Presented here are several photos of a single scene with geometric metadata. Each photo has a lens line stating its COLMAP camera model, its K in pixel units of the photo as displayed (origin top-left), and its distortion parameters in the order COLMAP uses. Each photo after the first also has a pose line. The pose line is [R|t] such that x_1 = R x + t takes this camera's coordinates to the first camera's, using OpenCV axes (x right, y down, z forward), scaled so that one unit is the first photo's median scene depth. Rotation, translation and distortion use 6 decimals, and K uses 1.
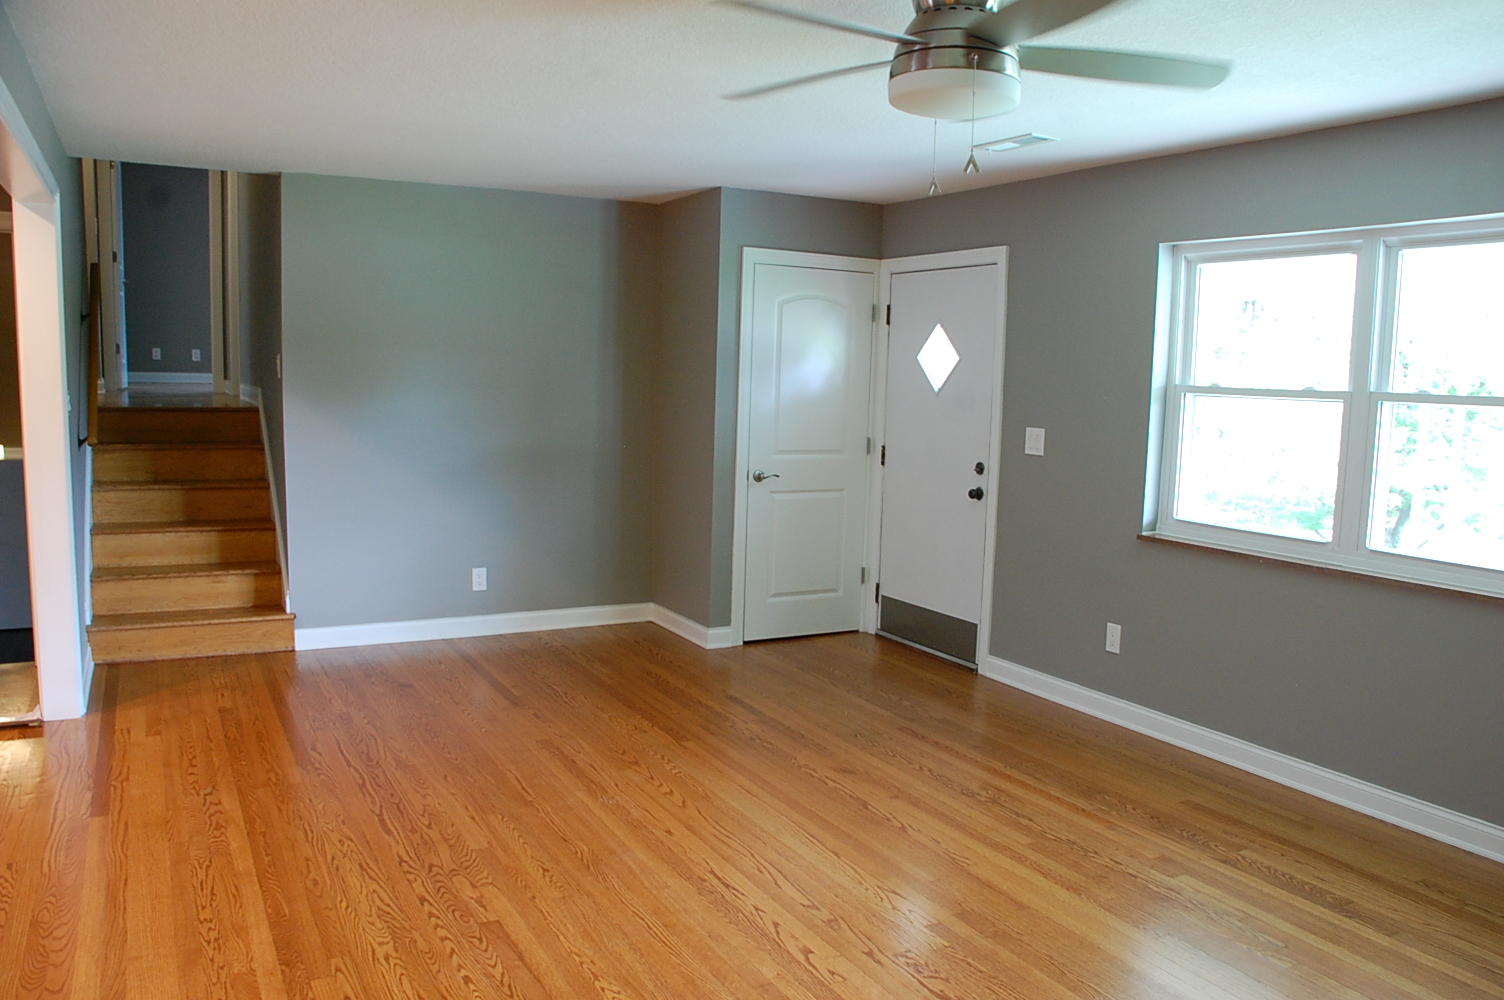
lens RADIAL K [[1183.0, 0, 756.9], [0, 1183.0, 518.9], [0, 0, 1]] dist [-0.159992, 0.115269]
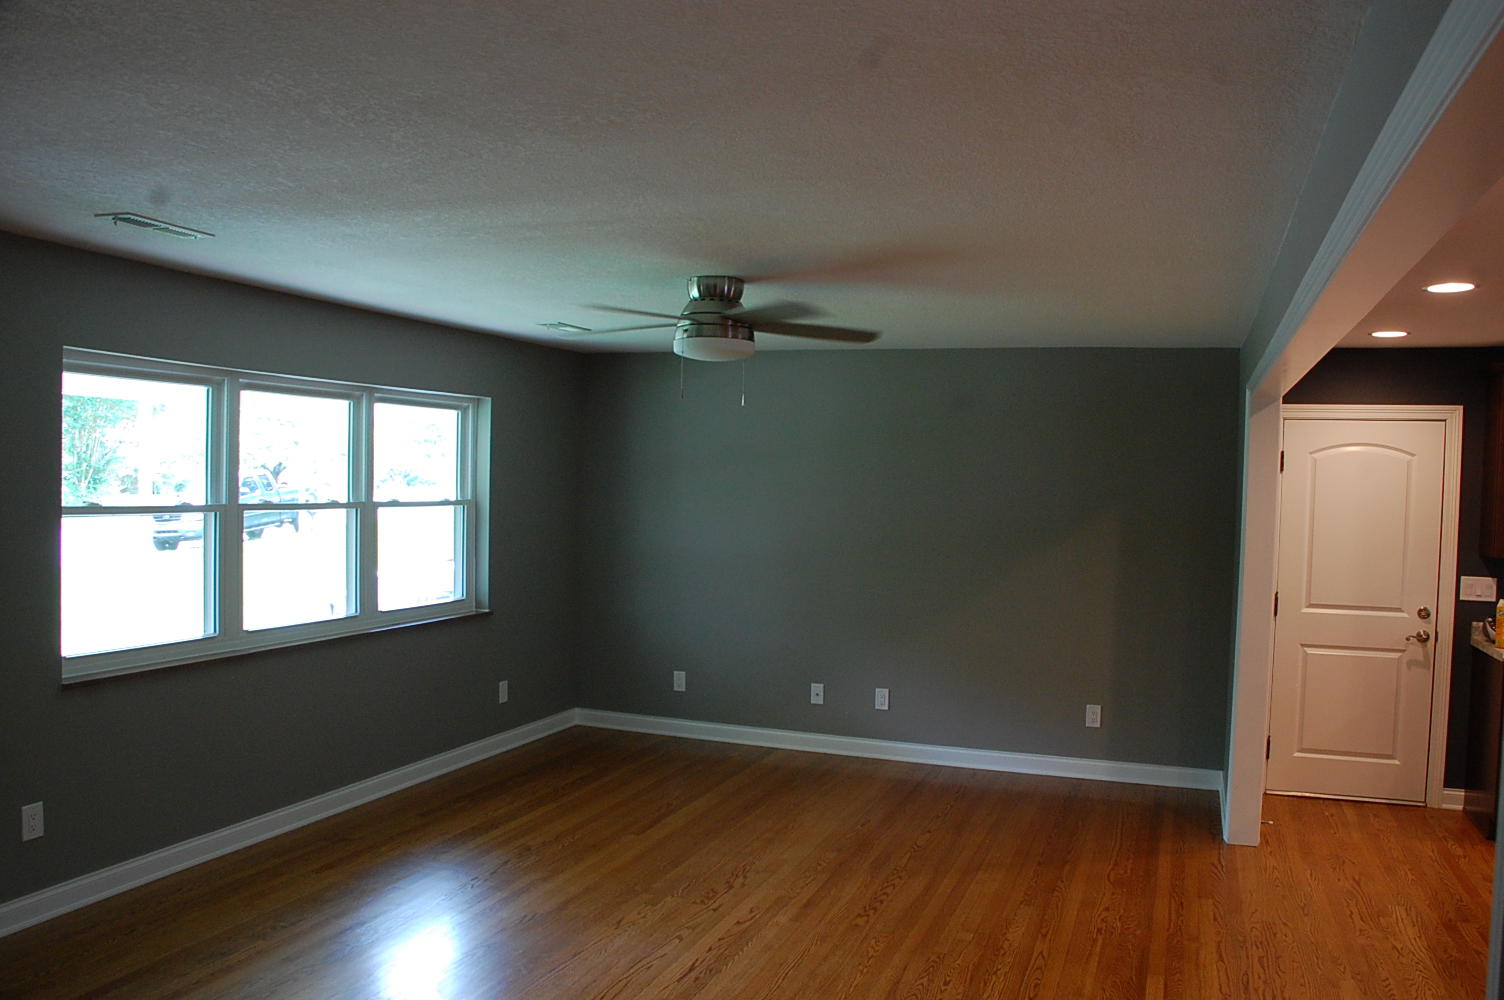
lens RADIAL K [[1183.0, 0, 756.9], [0, 1183.0, 518.9], [0, 0, 1]] dist [-0.159992, 0.115269]
pose [[-0.667650, -0.037010, 0.743555, -0.839439], [0.080988, 0.989226, 0.121958, -0.224086], [-0.740057, 0.141644, -0.657459, 1.575625]]
